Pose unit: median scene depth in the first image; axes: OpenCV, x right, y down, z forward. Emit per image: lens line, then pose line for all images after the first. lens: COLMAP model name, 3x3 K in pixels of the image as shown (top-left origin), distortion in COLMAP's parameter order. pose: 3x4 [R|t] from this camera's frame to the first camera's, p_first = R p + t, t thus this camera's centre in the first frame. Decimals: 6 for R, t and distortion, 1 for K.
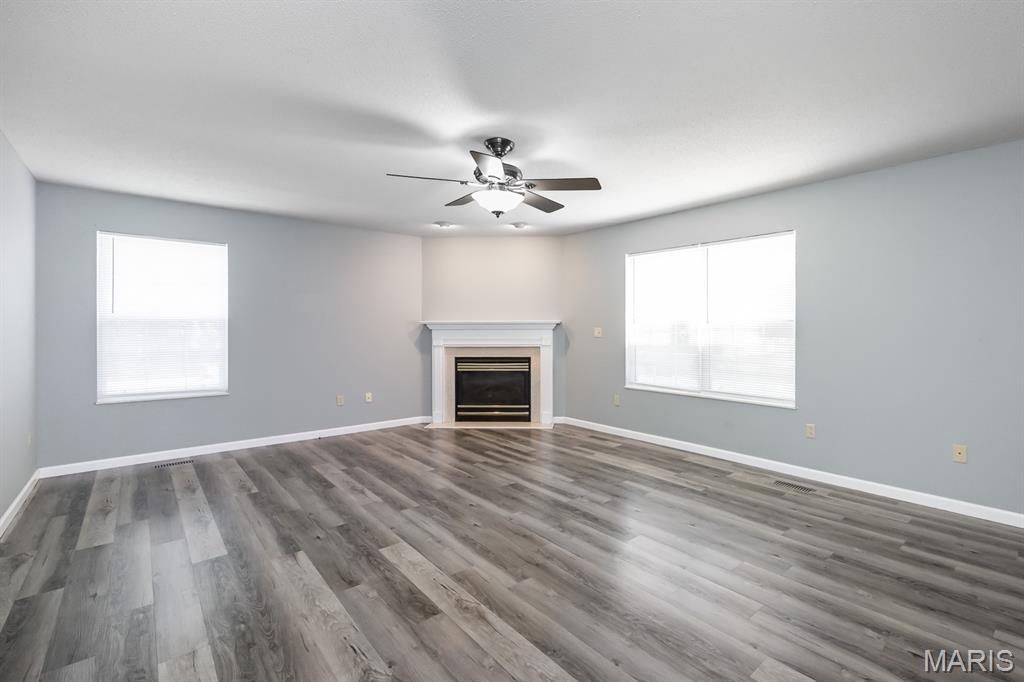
lens RADIAL K [[408.0, 0, 513.7], [0, 408.0, 341.6], [0, 0, 1]] dist [-0.000945, -0.000153]
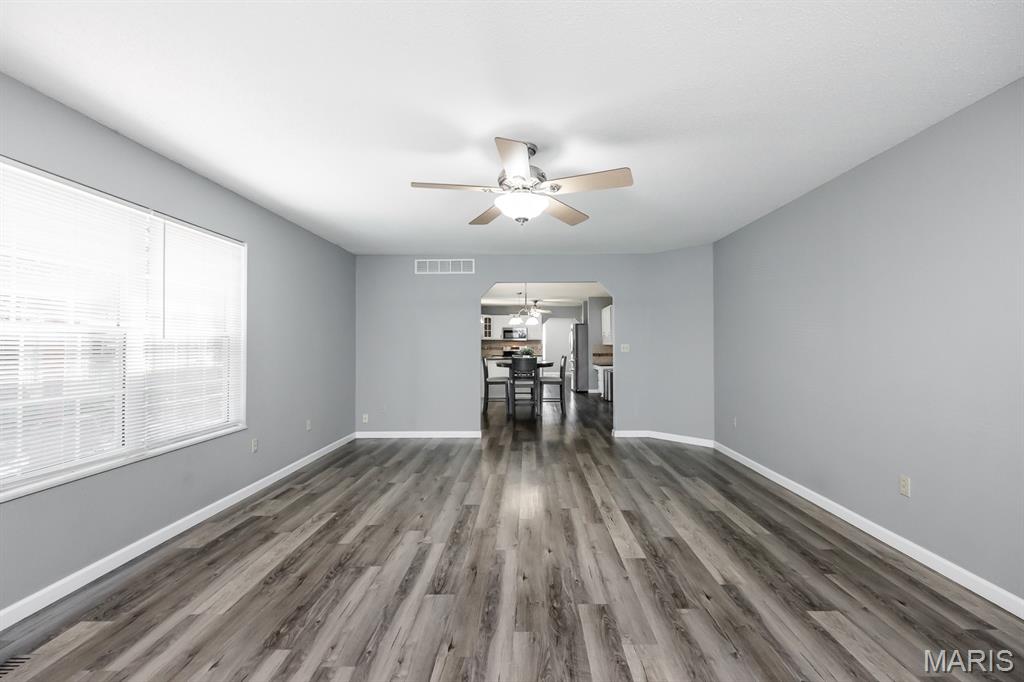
lens RADIAL K [[408.0, 0, 513.7], [0, 408.0, 341.6], [0, 0, 1]] dist [-0.000945, -0.000153]
pose [[-0.739765, 0.005257, 0.672845, -0.712934], [0.027296, 0.999381, 0.022202, -0.100892], [-0.672311, 0.034790, -0.739450, 1.787401]]
